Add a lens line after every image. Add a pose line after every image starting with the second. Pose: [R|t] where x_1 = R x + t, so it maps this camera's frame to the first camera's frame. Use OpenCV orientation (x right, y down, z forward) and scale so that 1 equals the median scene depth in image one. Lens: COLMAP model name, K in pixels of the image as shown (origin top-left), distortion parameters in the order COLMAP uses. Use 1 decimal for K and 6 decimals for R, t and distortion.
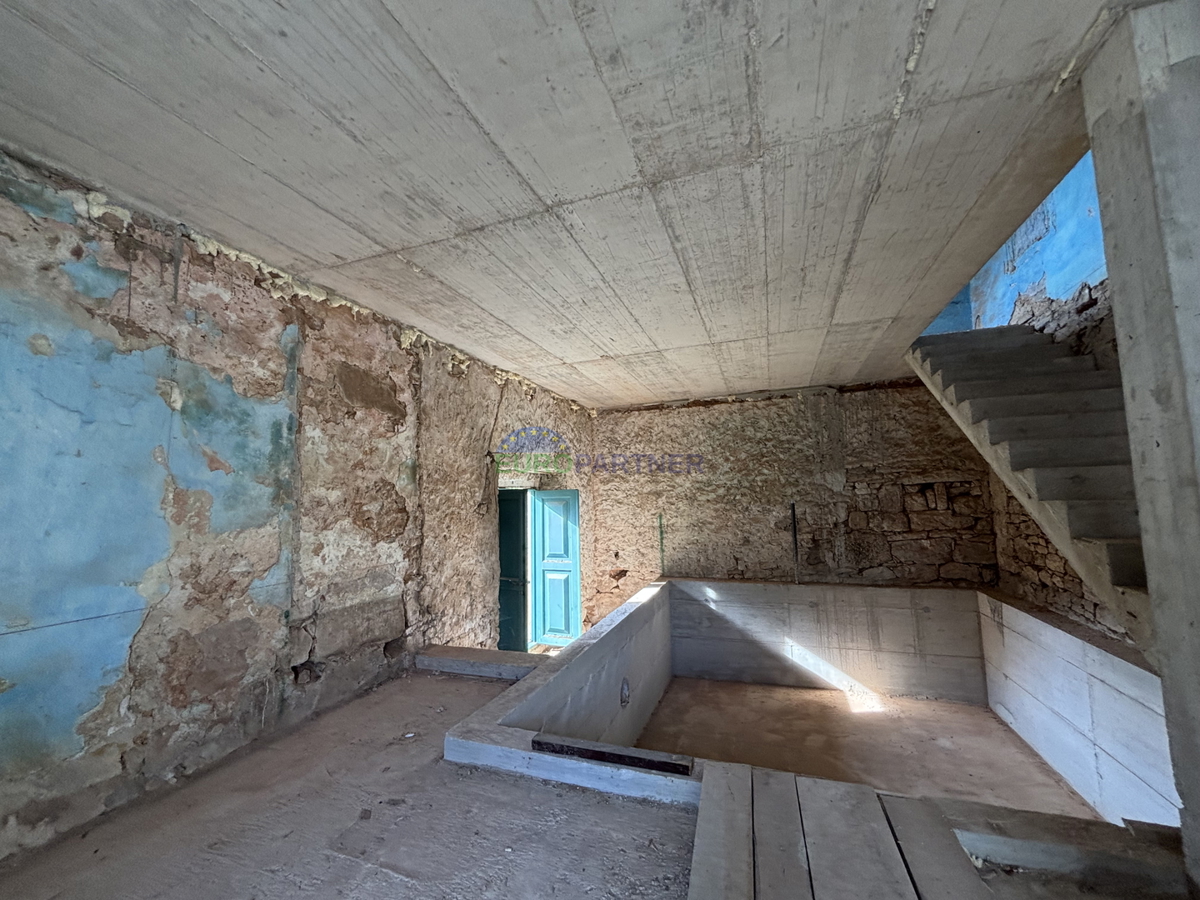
lens RADIAL K [[481.6, 0, 602.1], [0, 481.6, 450.2], [0, 0, 1]] dist [0.001157, -0.000641]
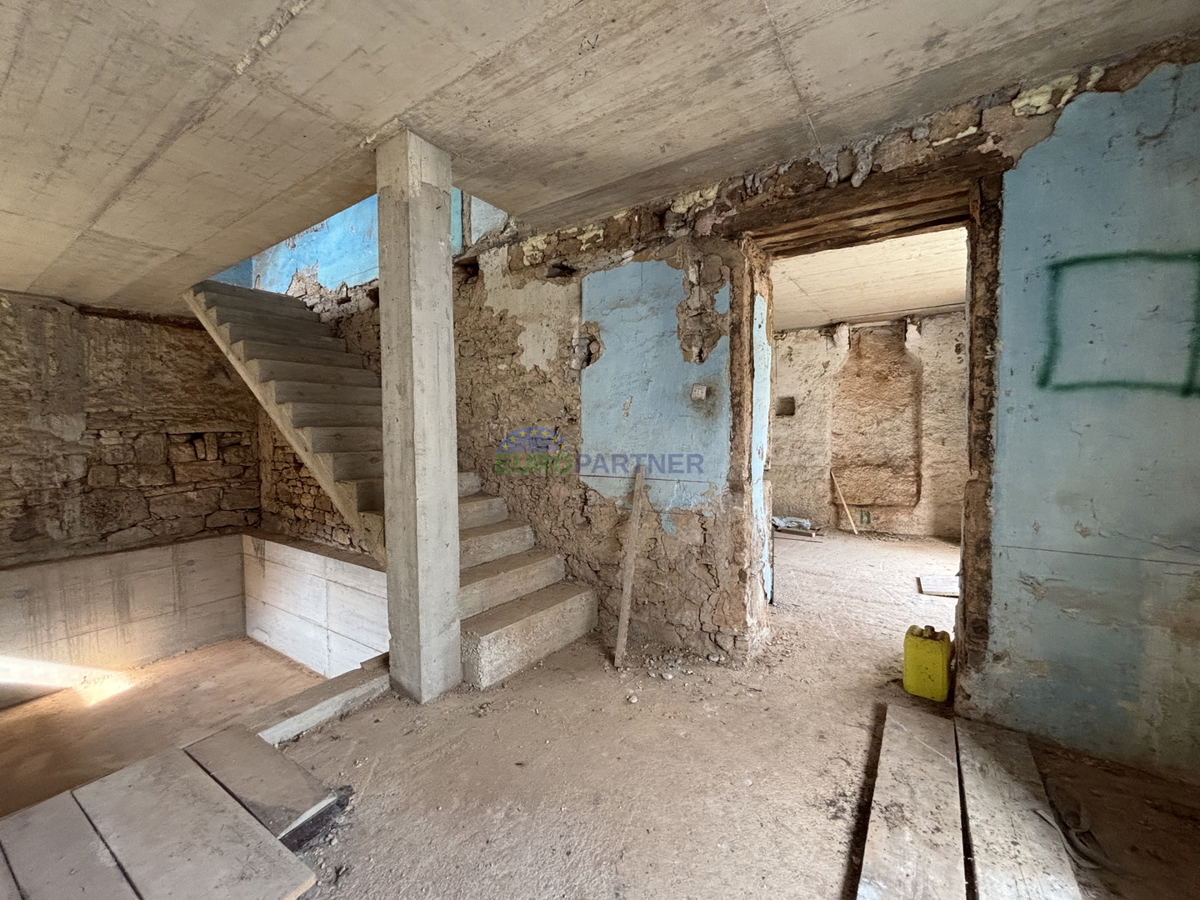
lens RADIAL K [[481.6, 0, 597.6], [0, 481.6, 449.4], [0, 0, 1]] dist [0.001157, -0.000641]
pose [[0.248800, -0.015184, 0.968436, -0.081045], [-0.092003, 0.994985, 0.039237, -0.014511], [-0.964175, -0.098861, 0.246156, -0.012735]]
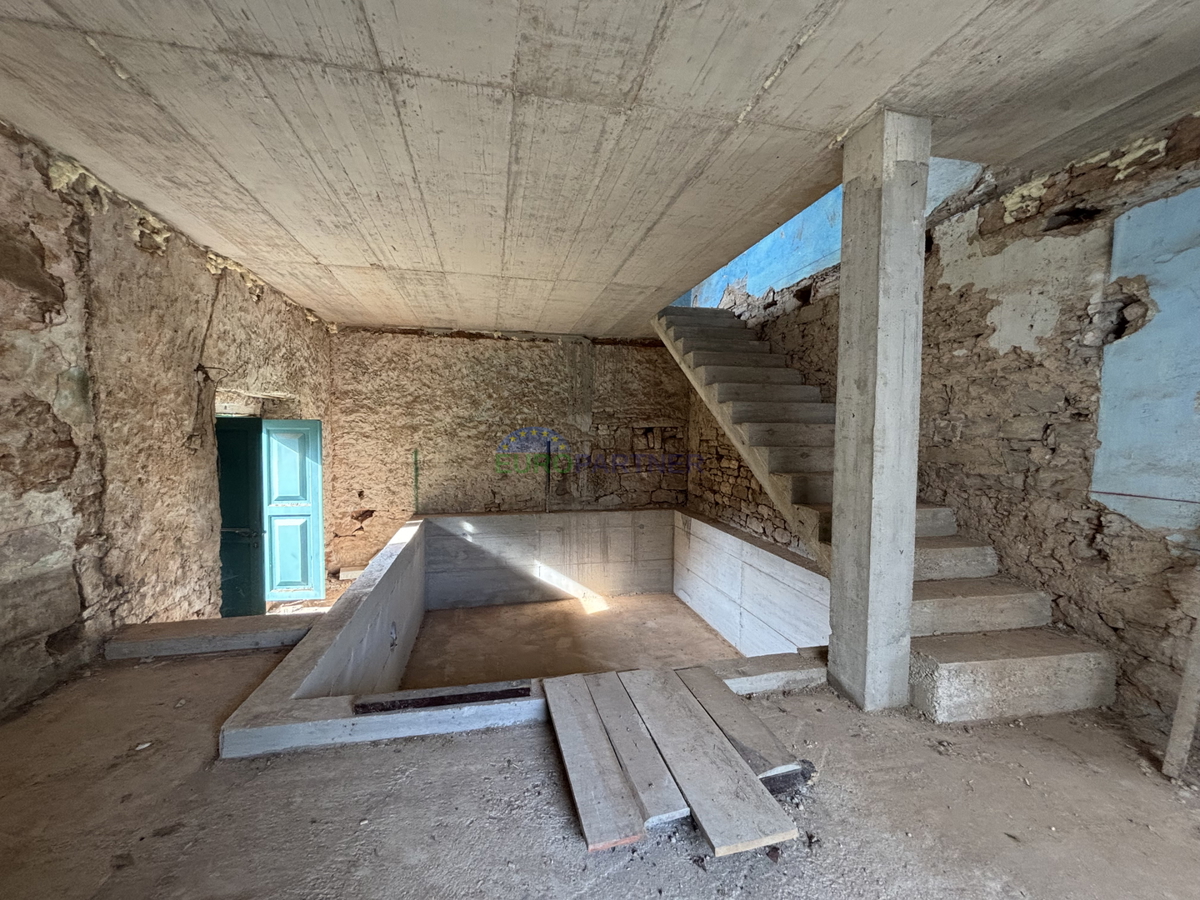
lens RADIAL K [[481.6, 0, 597.3], [0, 481.6, 448.6], [0, 0, 1]] dist [0.001157, -0.000641]
pose [[0.845440, 0.010910, 0.533960, -0.139027], [-0.082912, 0.990351, 0.111043, -0.003816], [-0.527596, -0.138152, 0.838187, 0.044446]]
